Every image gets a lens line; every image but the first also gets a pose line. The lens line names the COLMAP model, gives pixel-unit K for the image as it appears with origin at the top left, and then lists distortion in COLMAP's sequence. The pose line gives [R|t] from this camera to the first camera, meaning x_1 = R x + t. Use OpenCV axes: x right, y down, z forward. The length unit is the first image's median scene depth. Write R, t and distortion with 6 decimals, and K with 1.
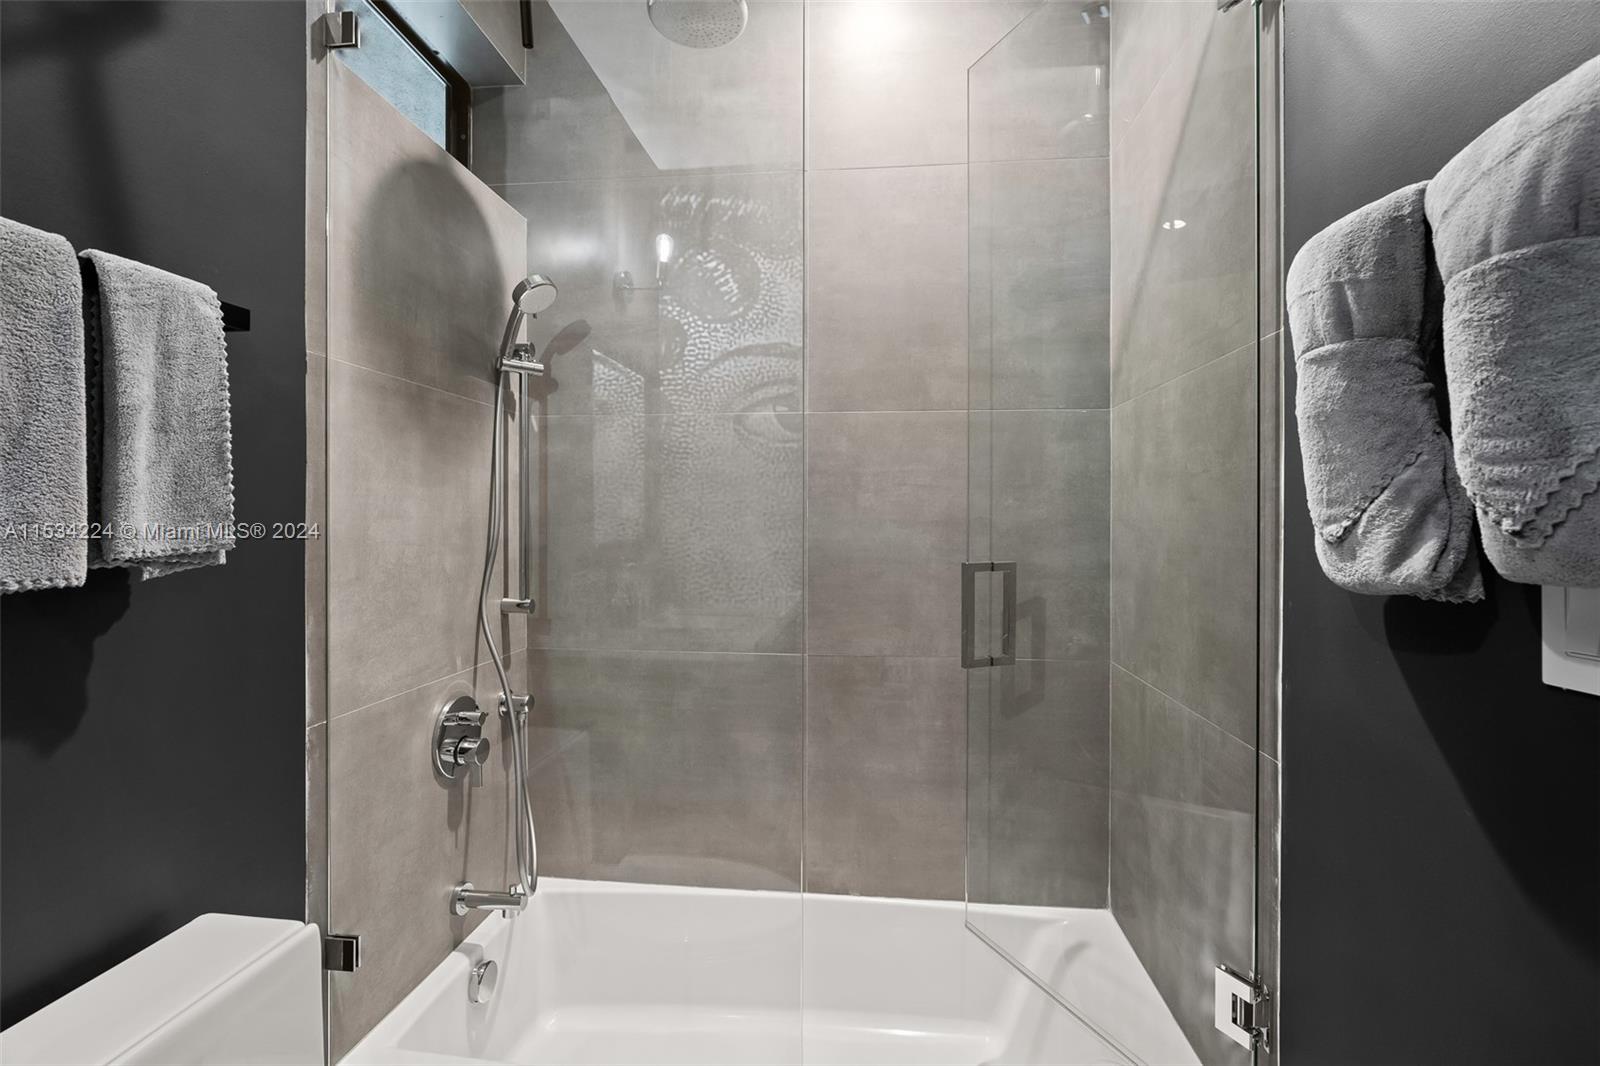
lens RADIAL K [[723.0, 0, 803.8], [0, 723.0, 523.1], [0, 0, 1]] dist [-0.007275, 0.002728]
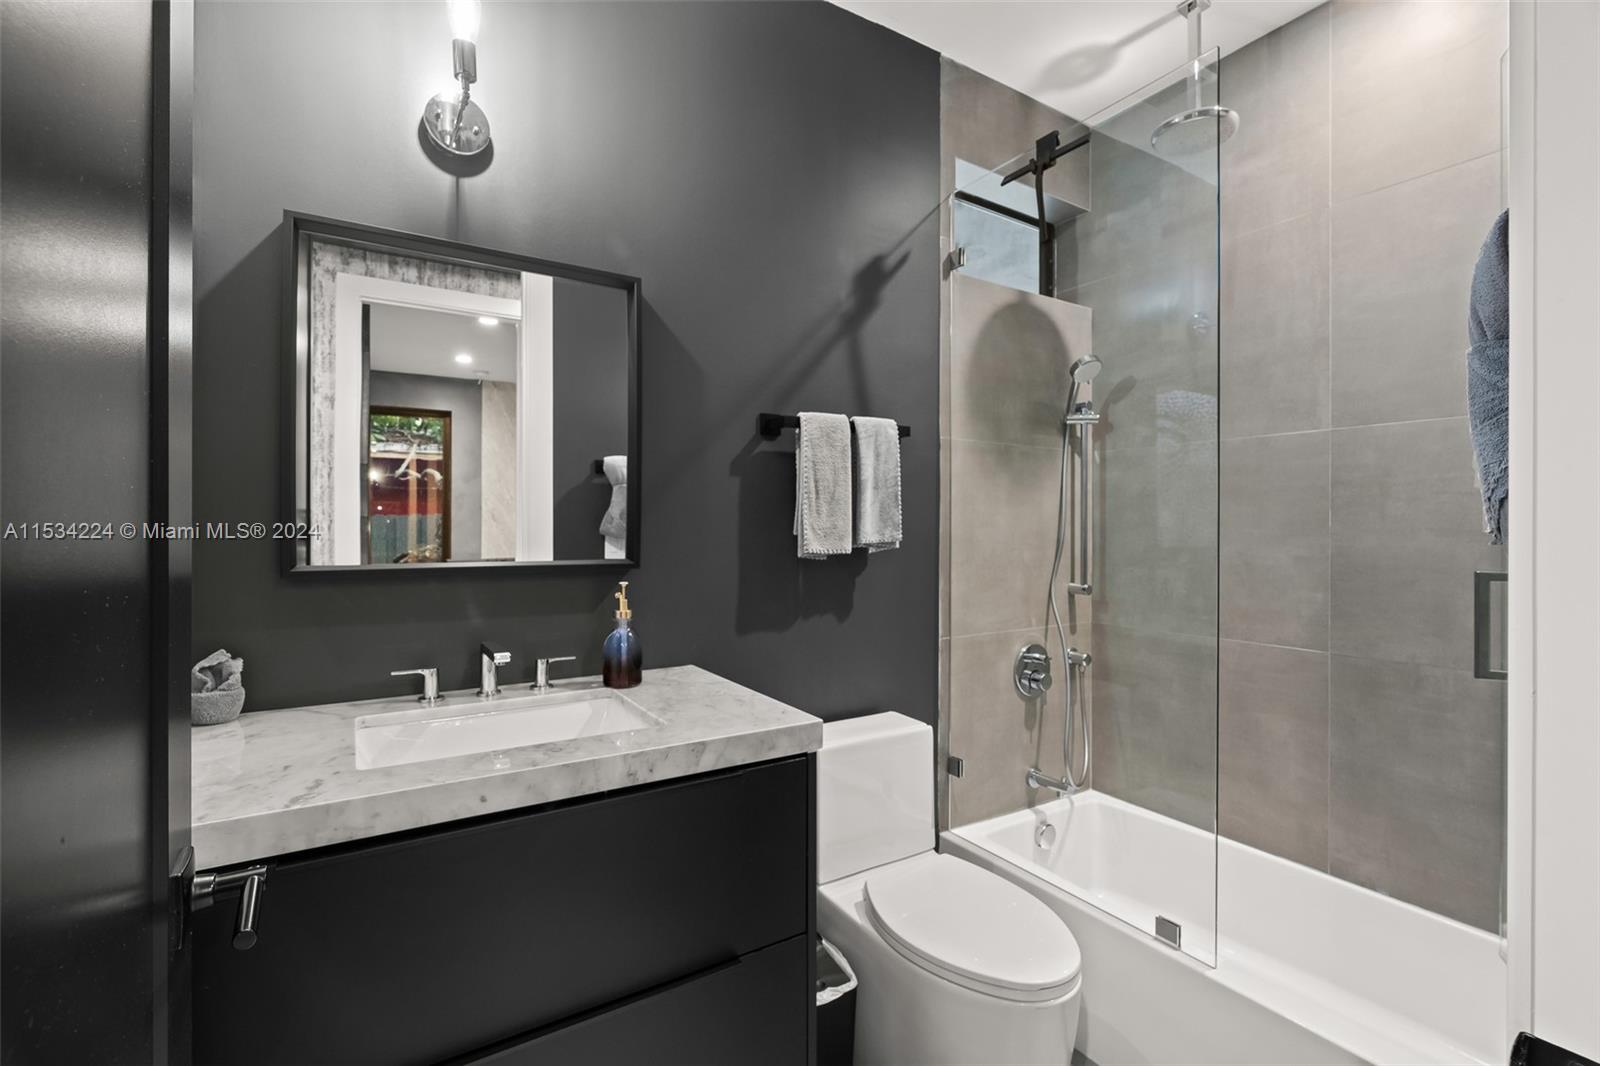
lens RADIAL K [[723.0, 0, 800.4], [0, 723.0, 529.5], [0, 0, 1]] dist [-0.007275, 0.002728]
pose [[0.619045, 0.002597, -0.785351, 0.421297], [-0.005466, 0.999985, -0.001002, 0.003384], [0.785337, 0.004913, 0.619050, -0.336607]]
